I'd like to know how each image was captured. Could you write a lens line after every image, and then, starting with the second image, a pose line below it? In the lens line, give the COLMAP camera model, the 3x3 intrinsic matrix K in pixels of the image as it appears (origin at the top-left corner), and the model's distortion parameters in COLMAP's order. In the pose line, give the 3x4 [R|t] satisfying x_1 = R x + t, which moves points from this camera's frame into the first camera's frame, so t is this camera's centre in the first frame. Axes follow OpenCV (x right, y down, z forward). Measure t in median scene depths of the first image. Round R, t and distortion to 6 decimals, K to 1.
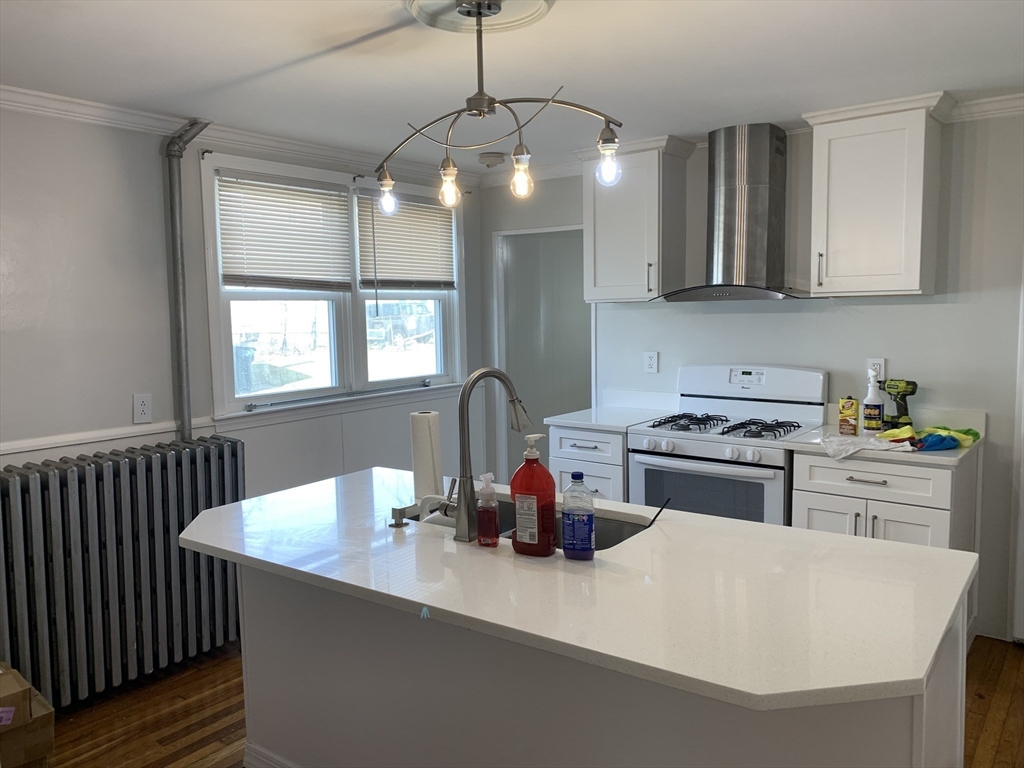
lens RADIAL K [[786.7, 0, 504.7], [0, 786.7, 380.8], [0, 0, 1]] dist [0.009701, -0.012664]
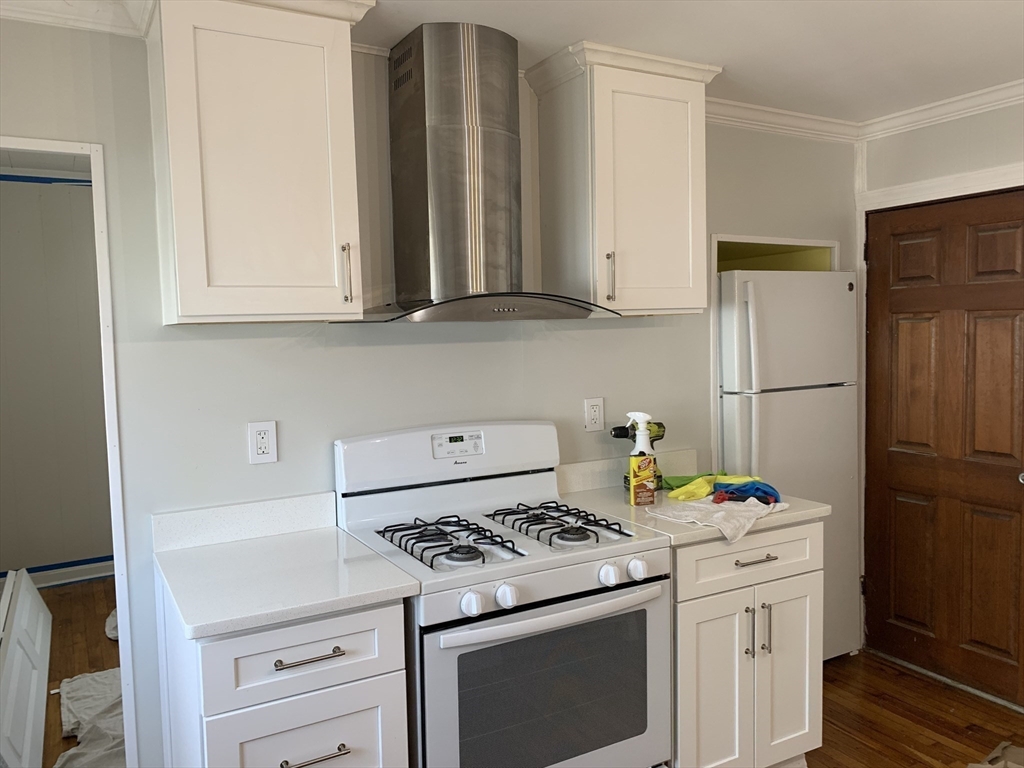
lens RADIAL K [[786.7, 0, 504.7], [0, 786.7, 380.8], [0, 0, 1]] dist [0.009701, -0.012664]
pose [[0.391227, -0.058897, 0.918407, -0.274345], [0.102257, 0.994552, 0.020221, -0.072745], [-0.914595, 0.086003, 0.395119, 0.820636]]
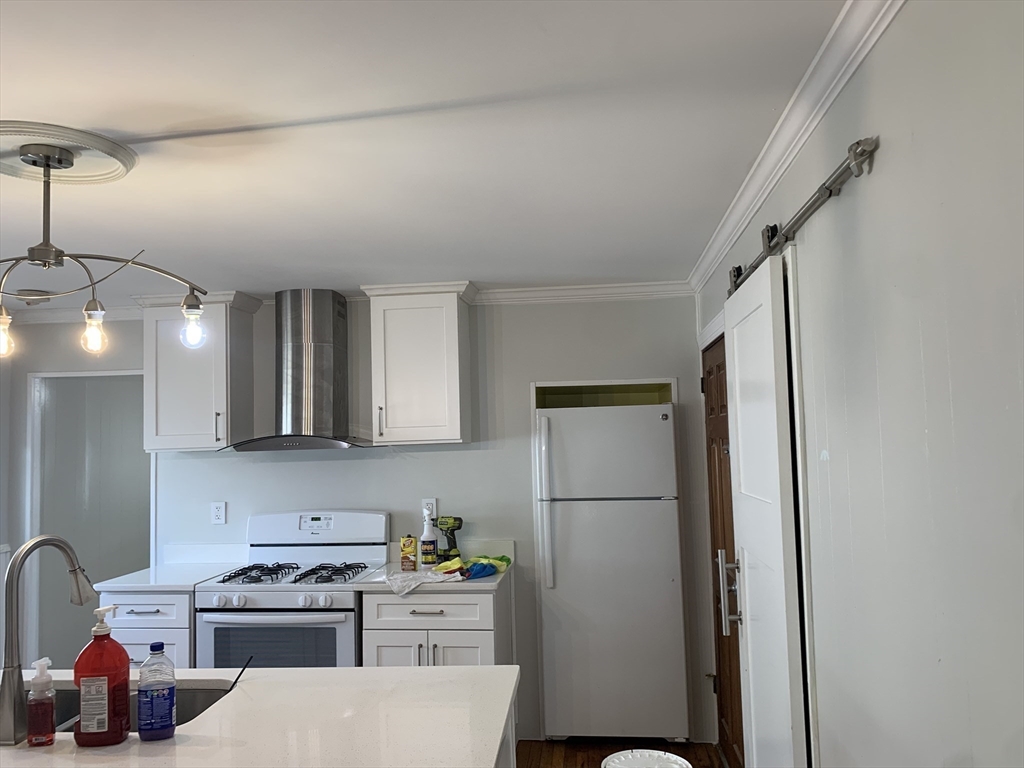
lens RADIAL K [[786.7, 0, 504.7], [0, 786.7, 380.8], [0, 0, 1]] dist [0.009701, -0.012664]
pose [[0.854575, 0.028869, 0.518526, -0.025693], [0.064120, 0.984949, -0.160514, -0.007518], [-0.515355, 0.170419, 0.839861, -0.032360]]
